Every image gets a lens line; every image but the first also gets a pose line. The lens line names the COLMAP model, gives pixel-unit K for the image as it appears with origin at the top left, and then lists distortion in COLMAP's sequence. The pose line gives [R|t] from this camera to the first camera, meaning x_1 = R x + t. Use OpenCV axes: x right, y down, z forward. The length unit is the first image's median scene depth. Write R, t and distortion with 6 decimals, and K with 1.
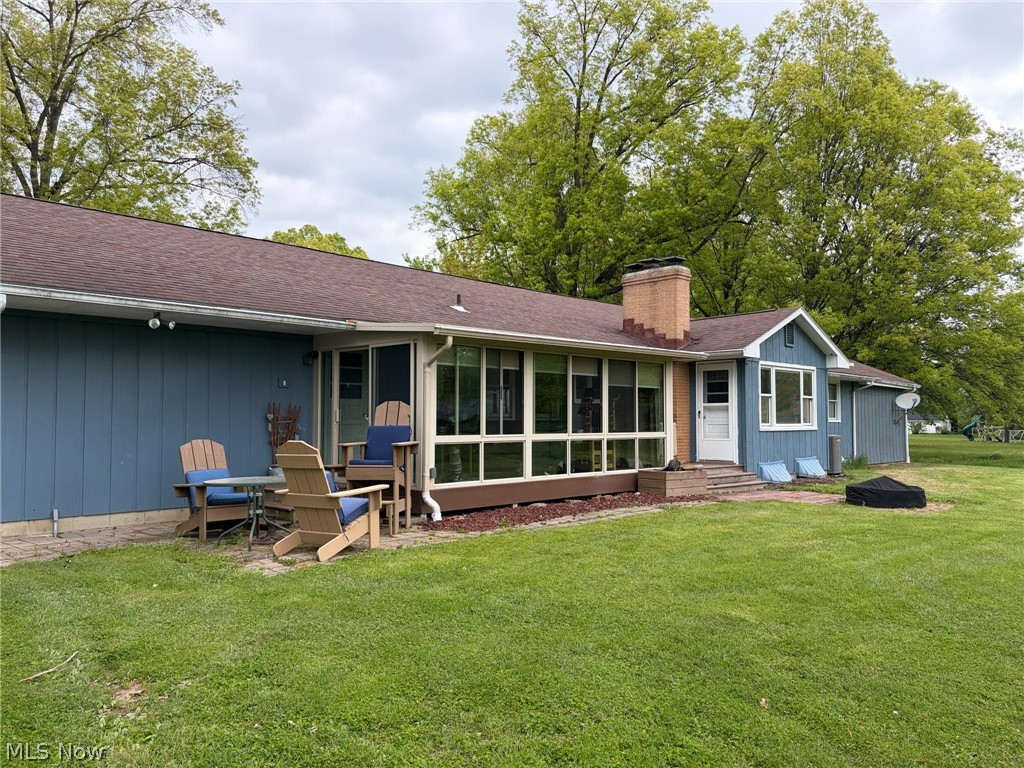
lens RADIAL K [[774.3, 0, 517.1], [0, 774.3, 389.9], [0, 0, 1]] dist [0.031782, -0.037307]
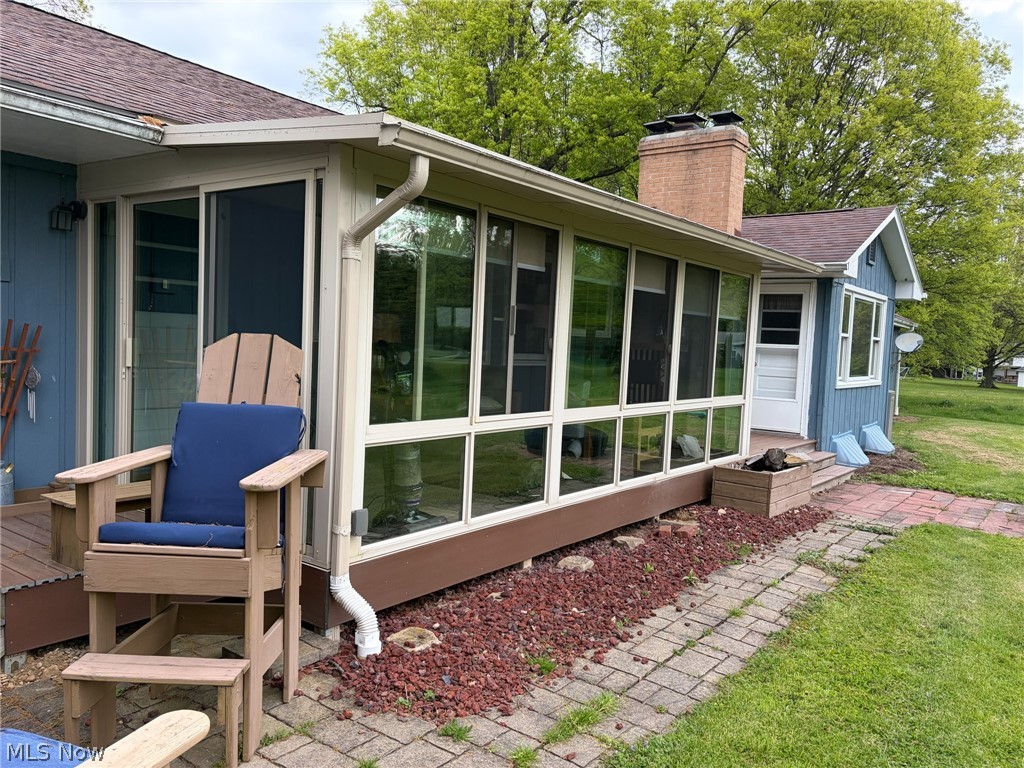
lens RADIAL K [[774.3, 0, 518.5], [0, 774.3, 399.7], [0, 0, 1]] dist [0.031782, -0.037307]
pose [[0.989180, 0.034253, 0.142652, -0.075461], [-0.051225, 0.991803, 0.117059, -0.003288], [-0.137473, -0.123100, 0.982826, 0.531234]]
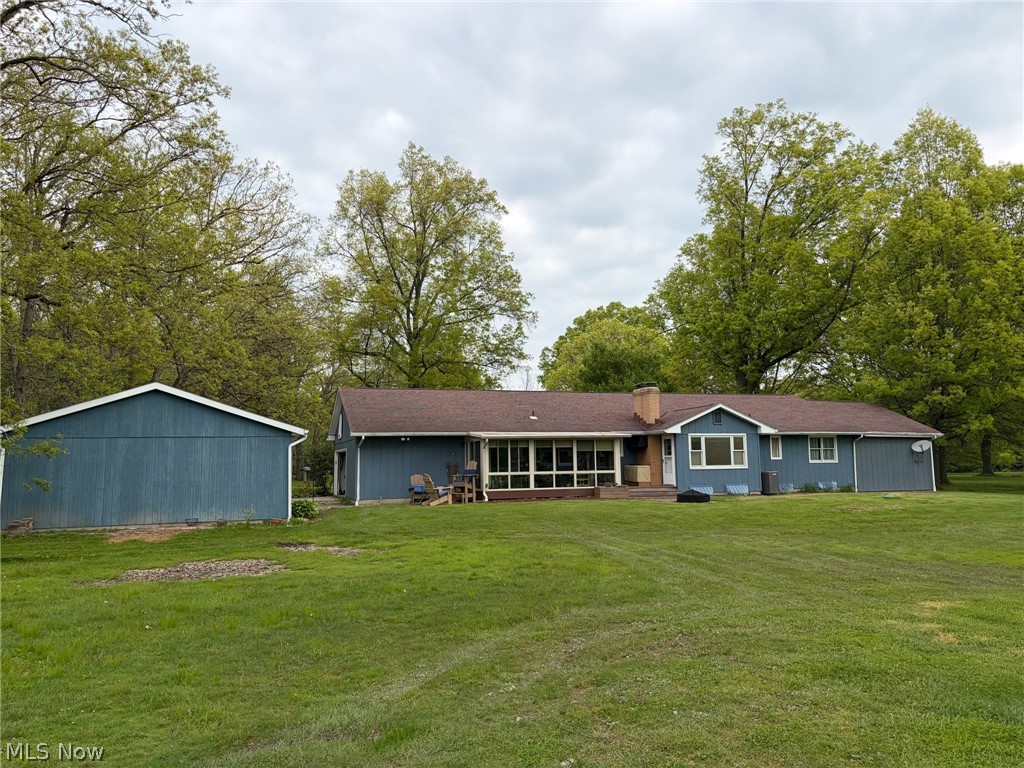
lens RADIAL K [[774.3, 0, 511.4], [0, 774.3, 381.0], [0, 0, 1]] dist [0.031782, -0.037307]
pose [[0.890090, -0.060022, -0.451815, 1.146338], [0.032456, 0.997121, -0.068523, -0.071863], [0.454628, 0.046327, 0.889476, -1.373992]]
